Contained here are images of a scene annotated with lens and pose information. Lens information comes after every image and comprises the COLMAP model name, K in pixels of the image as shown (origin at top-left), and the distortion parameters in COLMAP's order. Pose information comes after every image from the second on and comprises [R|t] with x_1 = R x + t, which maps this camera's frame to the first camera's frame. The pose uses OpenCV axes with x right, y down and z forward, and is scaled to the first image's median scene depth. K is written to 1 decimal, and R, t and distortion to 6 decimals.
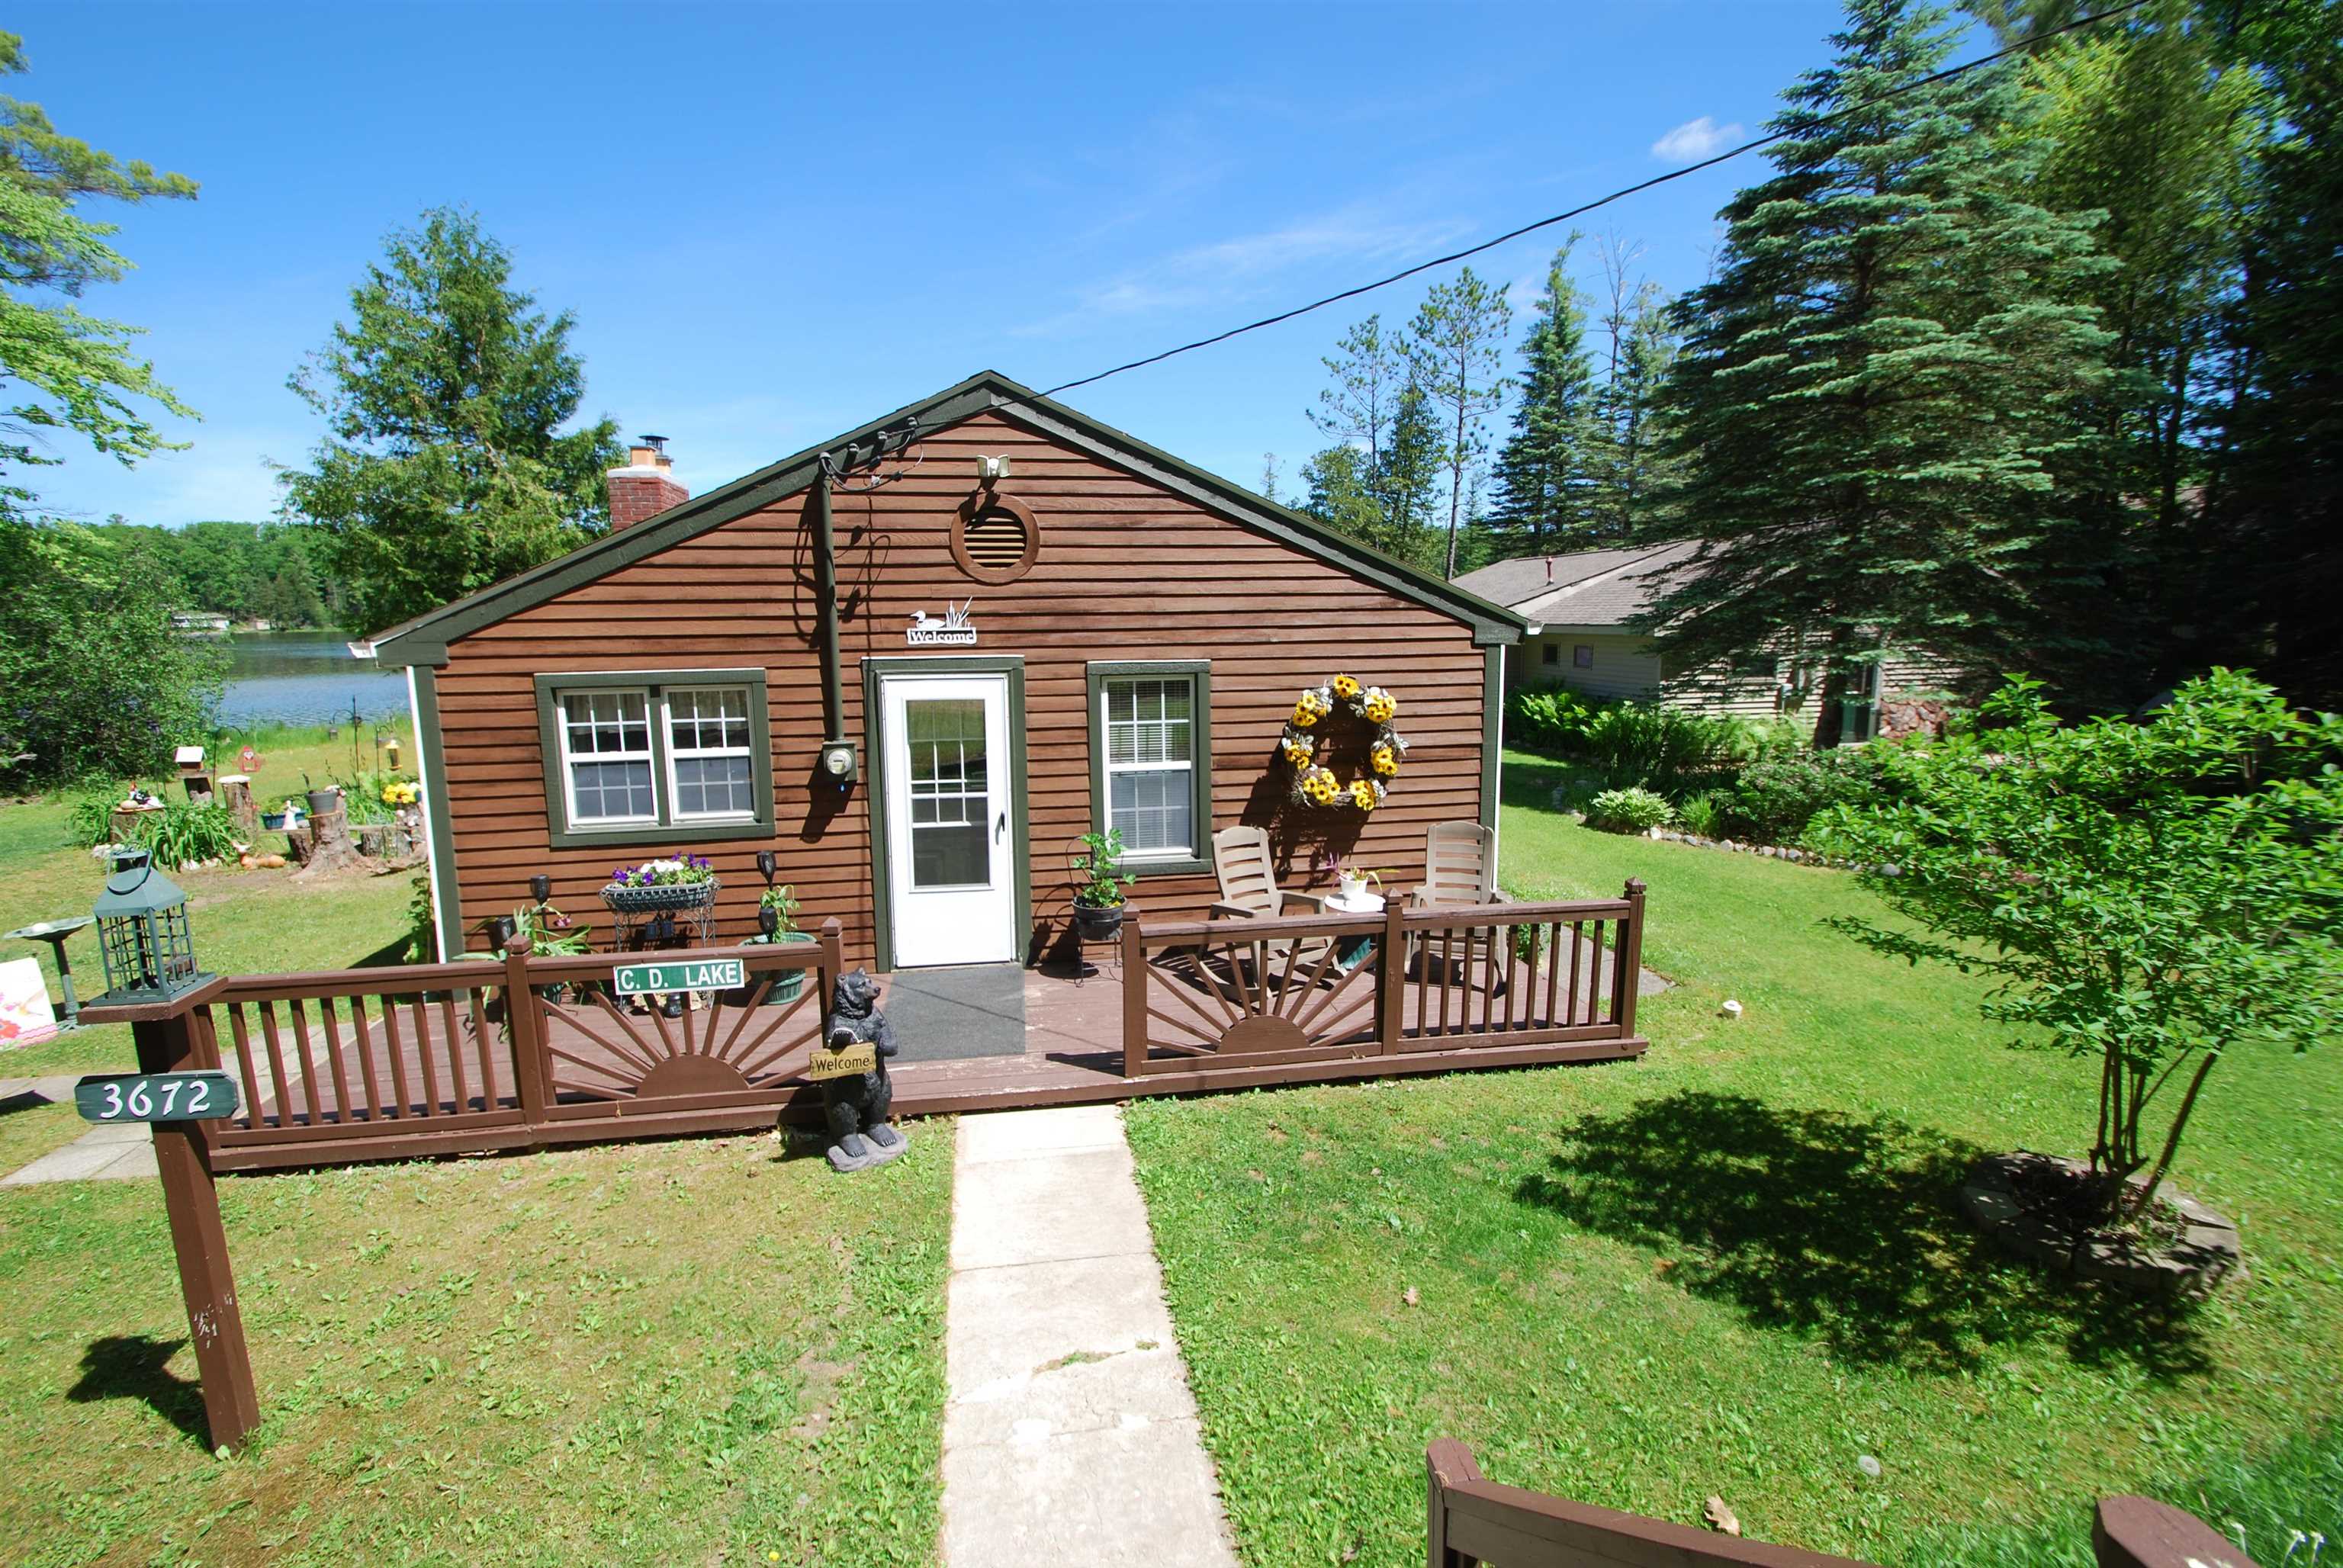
lens RADIAL K [[1024.5, 0, 1166.0], [0, 1024.5, 775.4], [0, 0, 1]] dist [0.008053, -0.011857]
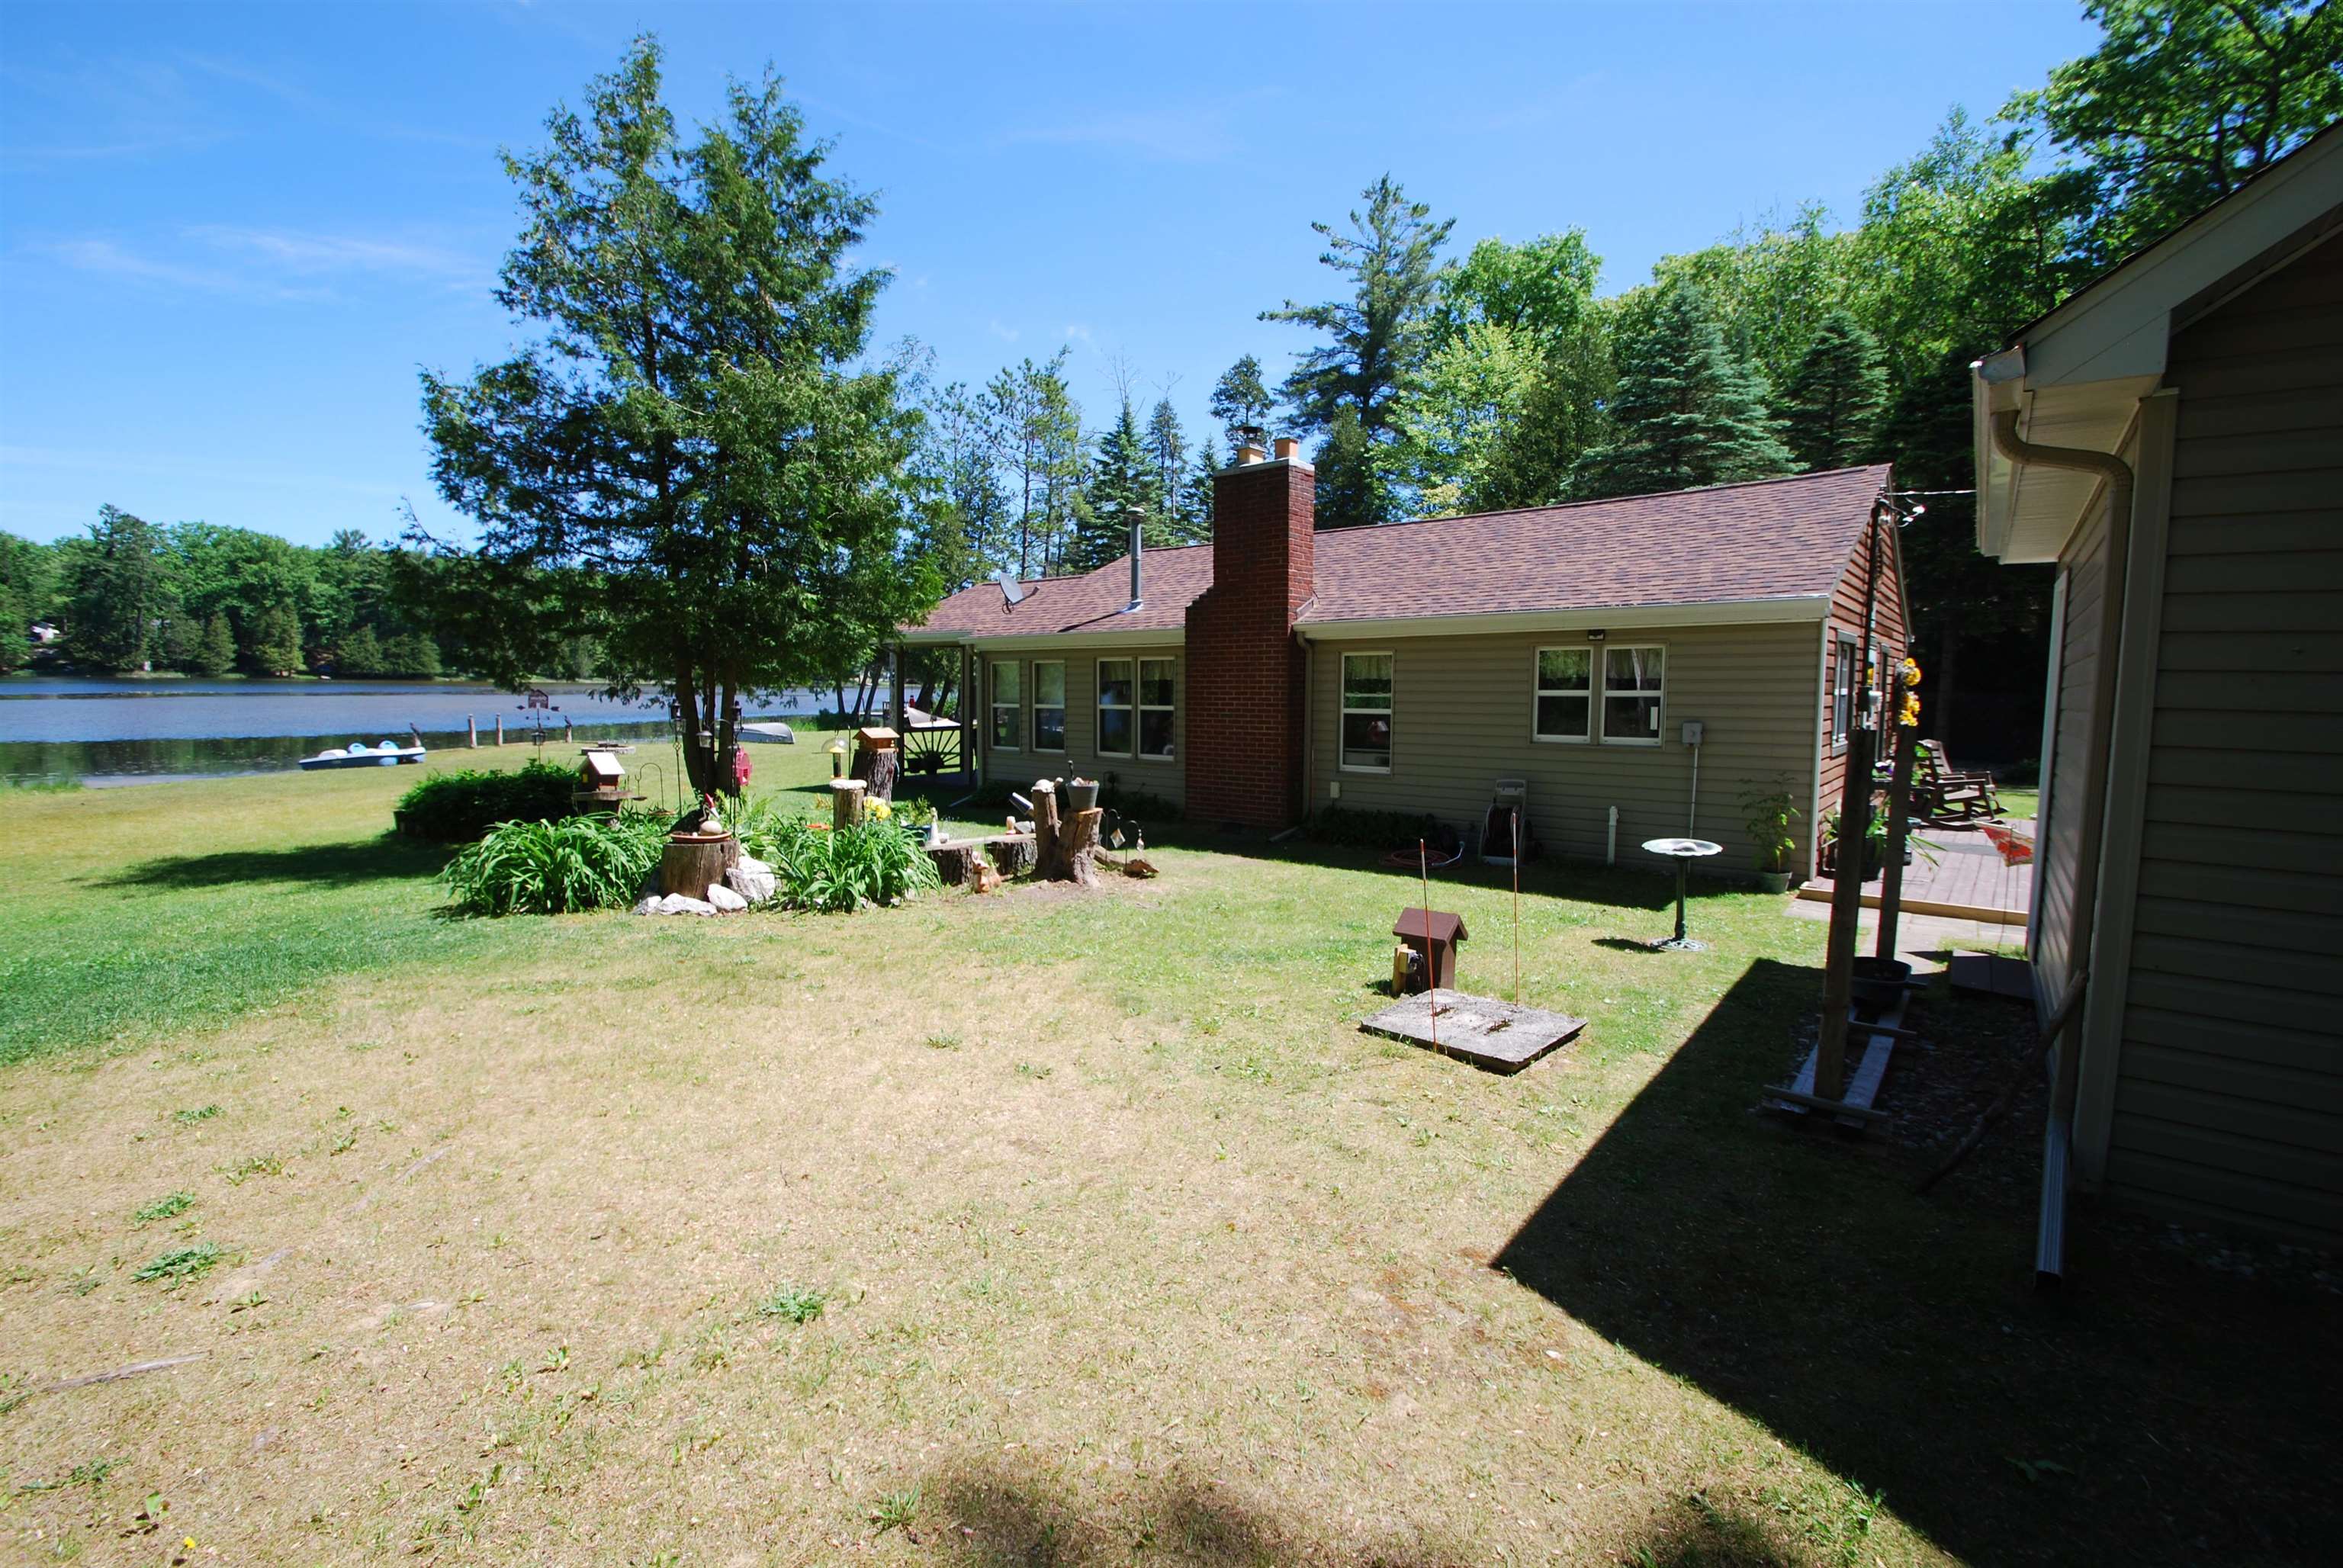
lens RADIAL K [[1024.5, 0, 1153.9], [0, 1024.5, 786.7], [0, 0, 1]] dist [0.008053, -0.011857]
pose [[0.759224, -0.044421, 0.649312, -2.013769], [0.078037, 0.996684, -0.023061, 0.100859], [-0.646134, 0.068179, 0.760173, 0.244716]]
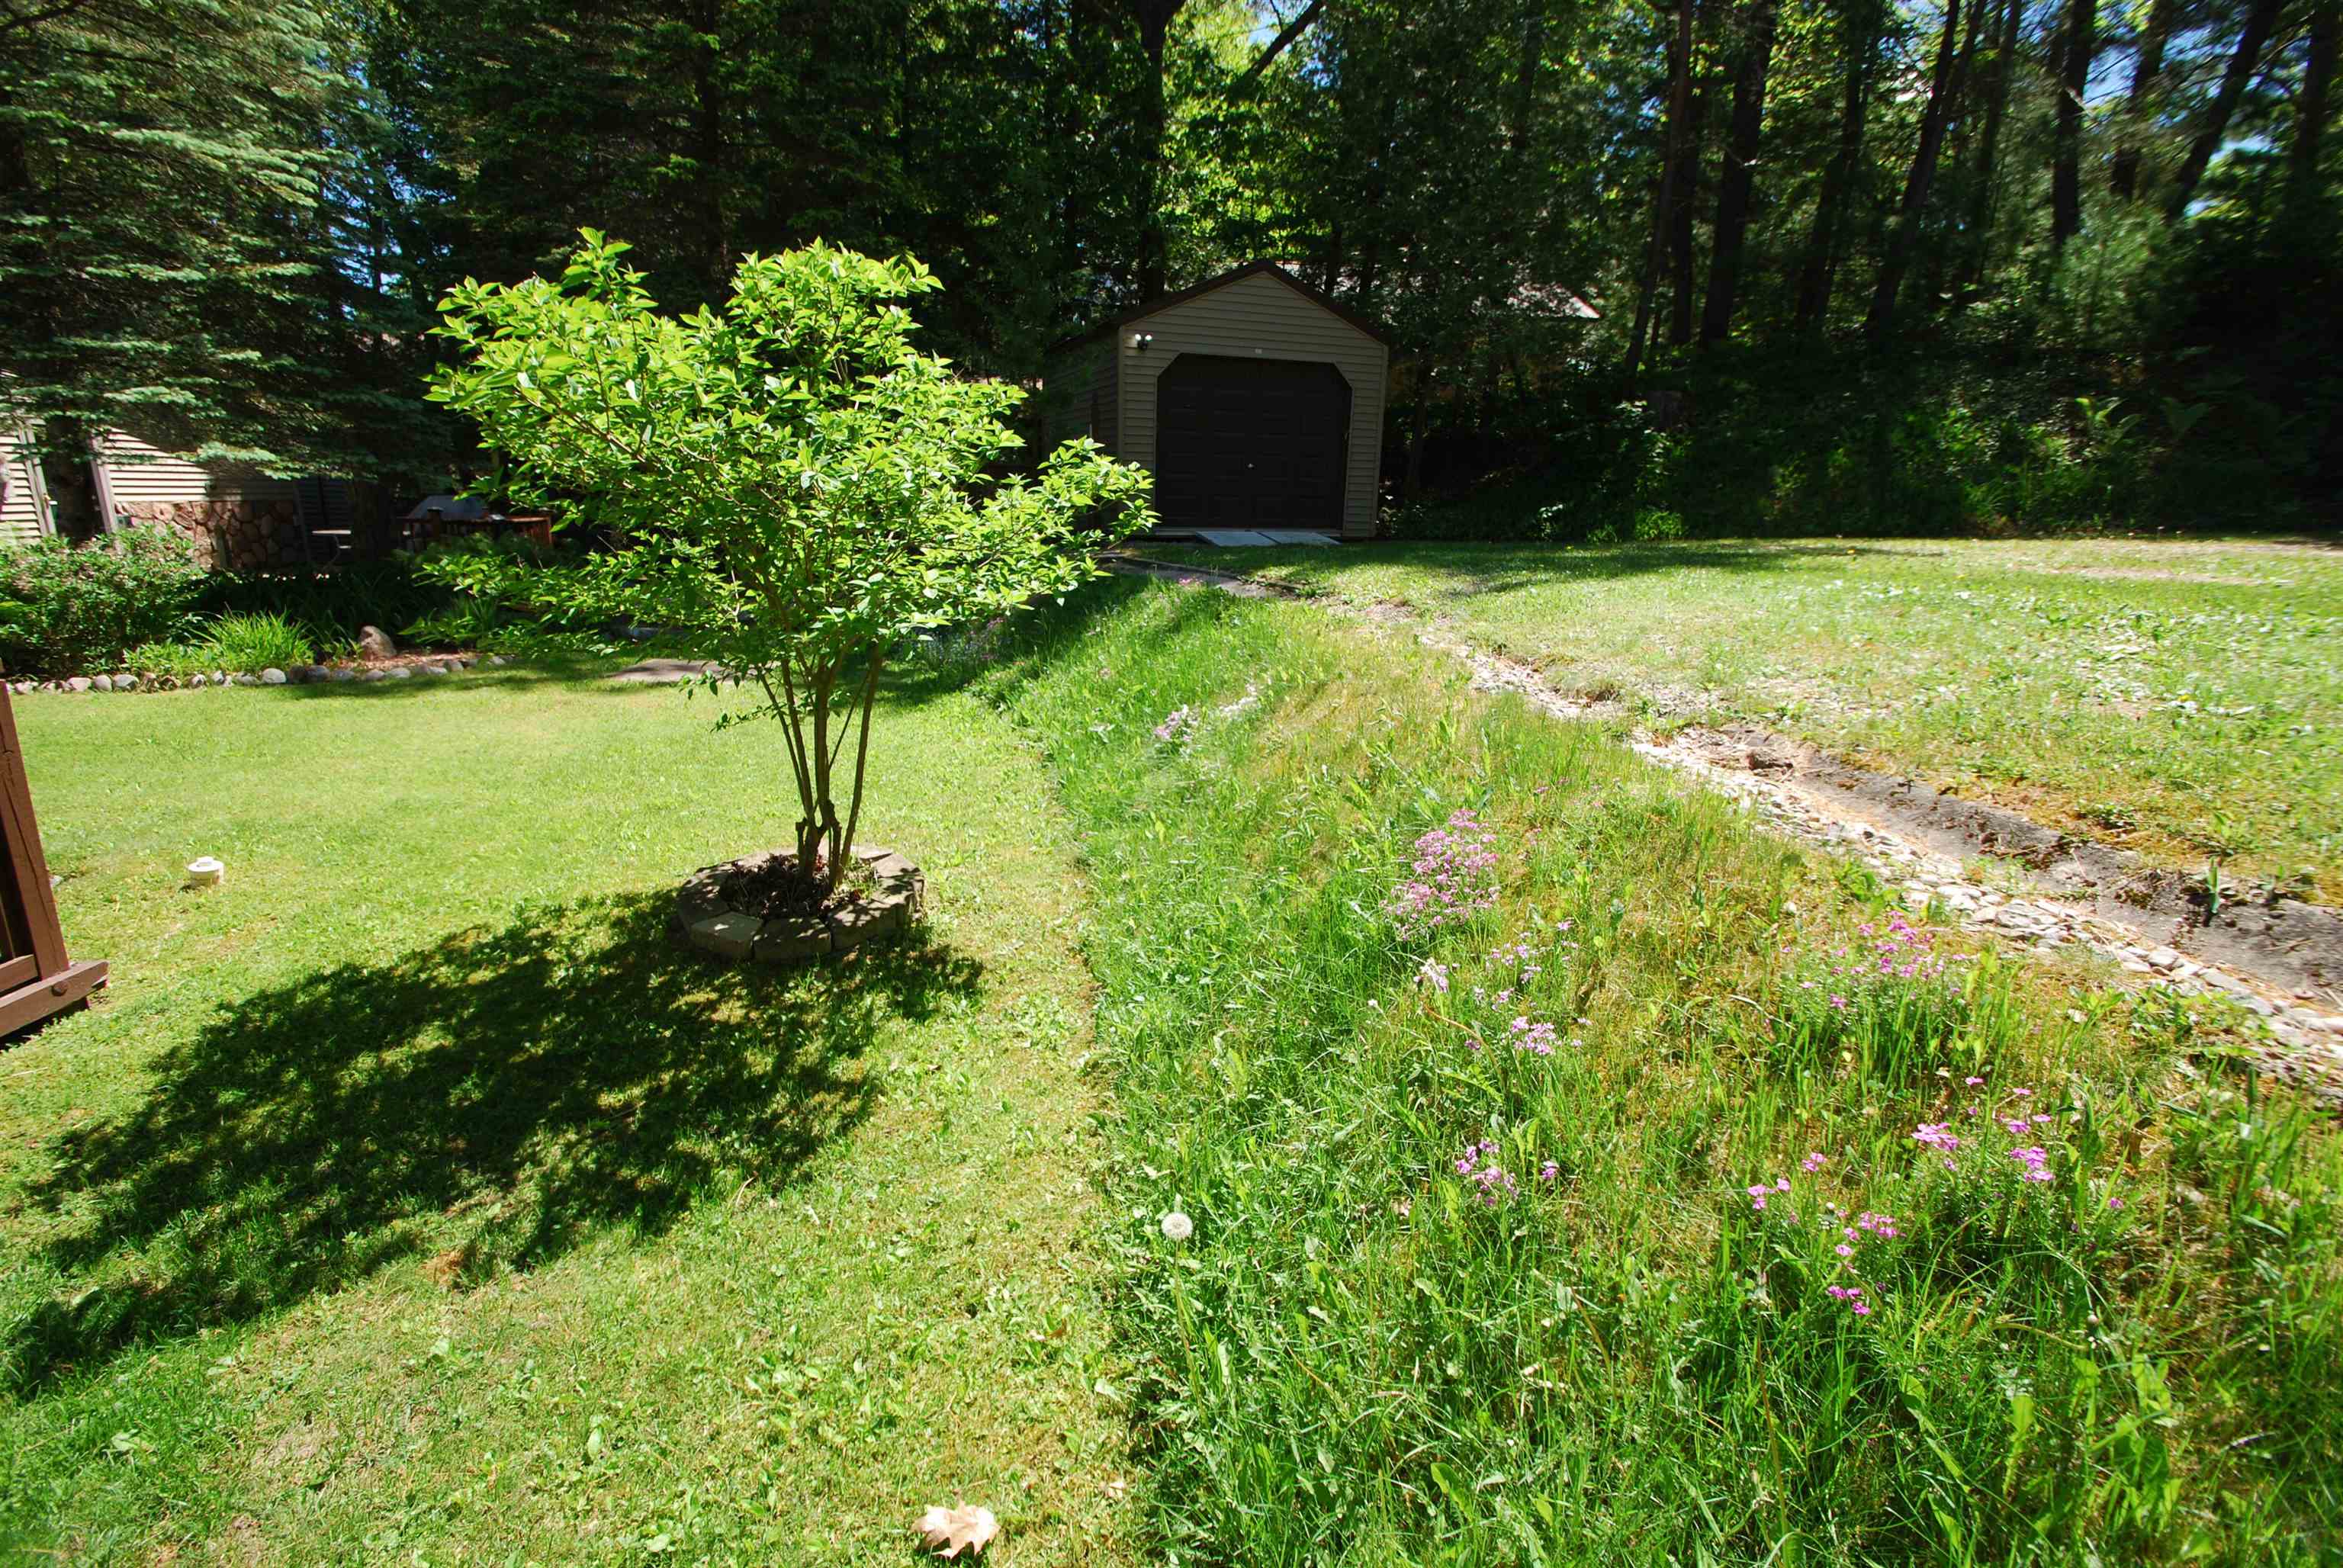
lens RADIAL K [[1024.5, 0, 1158.7], [0, 1024.5, 784.0], [0, 0, 1]] dist [0.008053, -0.011857]
pose [[0.139392, -0.247621, 0.958777, 0.057253], [0.115477, 0.965689, 0.232617, 0.095864], [-0.983481, 0.078292, 0.163204, 0.320325]]
